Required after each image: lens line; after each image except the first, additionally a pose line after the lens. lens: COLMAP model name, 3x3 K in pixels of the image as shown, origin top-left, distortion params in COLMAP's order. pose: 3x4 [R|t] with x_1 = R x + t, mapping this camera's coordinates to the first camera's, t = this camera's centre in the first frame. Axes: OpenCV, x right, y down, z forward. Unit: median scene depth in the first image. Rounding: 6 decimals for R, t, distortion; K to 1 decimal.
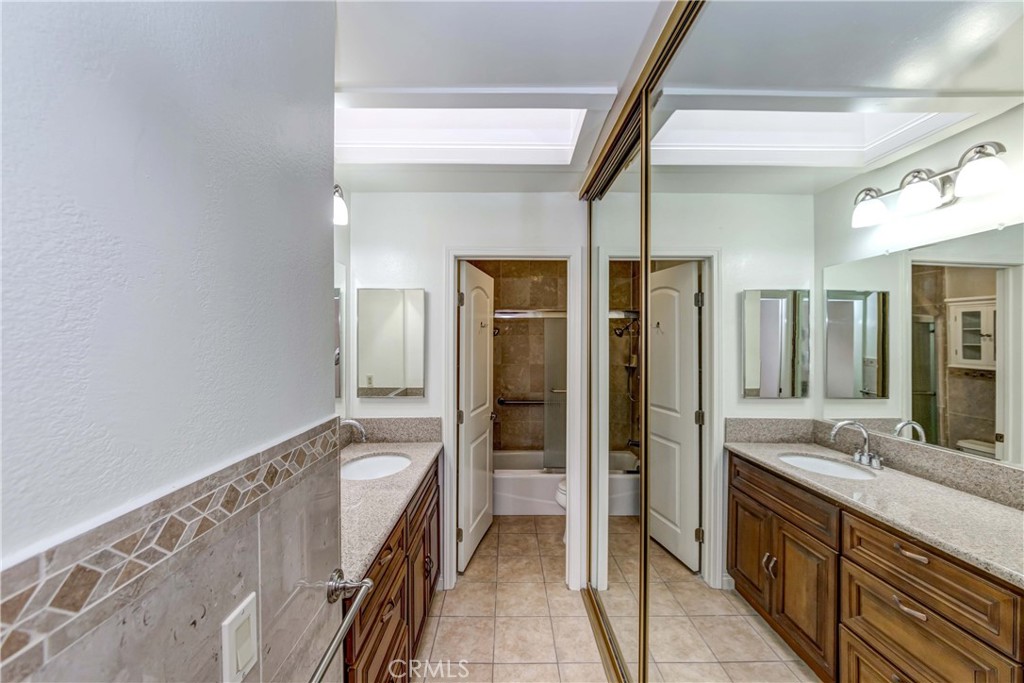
lens RADIAL K [[370.8, 0, 505.5], [0, 370.8, 344.6], [0, 0, 1]] dist [-0.000363, 0.000004]
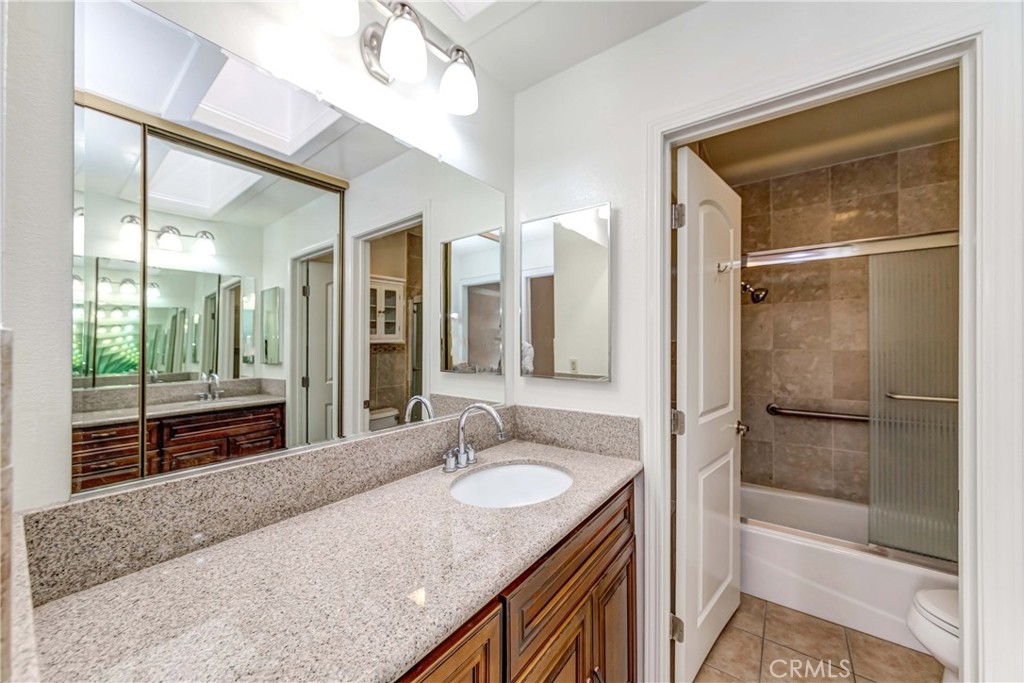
lens RADIAL K [[388.9, 0, 504.8], [0, 388.9, 336.3], [0, 0, 1]] dist [-0.003209, -0.000426]
pose [[0.808945, -0.002549, -0.587879, 0.014338], [-0.004919, 0.999926, -0.011104, 0.075140], [0.587864, 0.011875, 0.808873, 0.381230]]
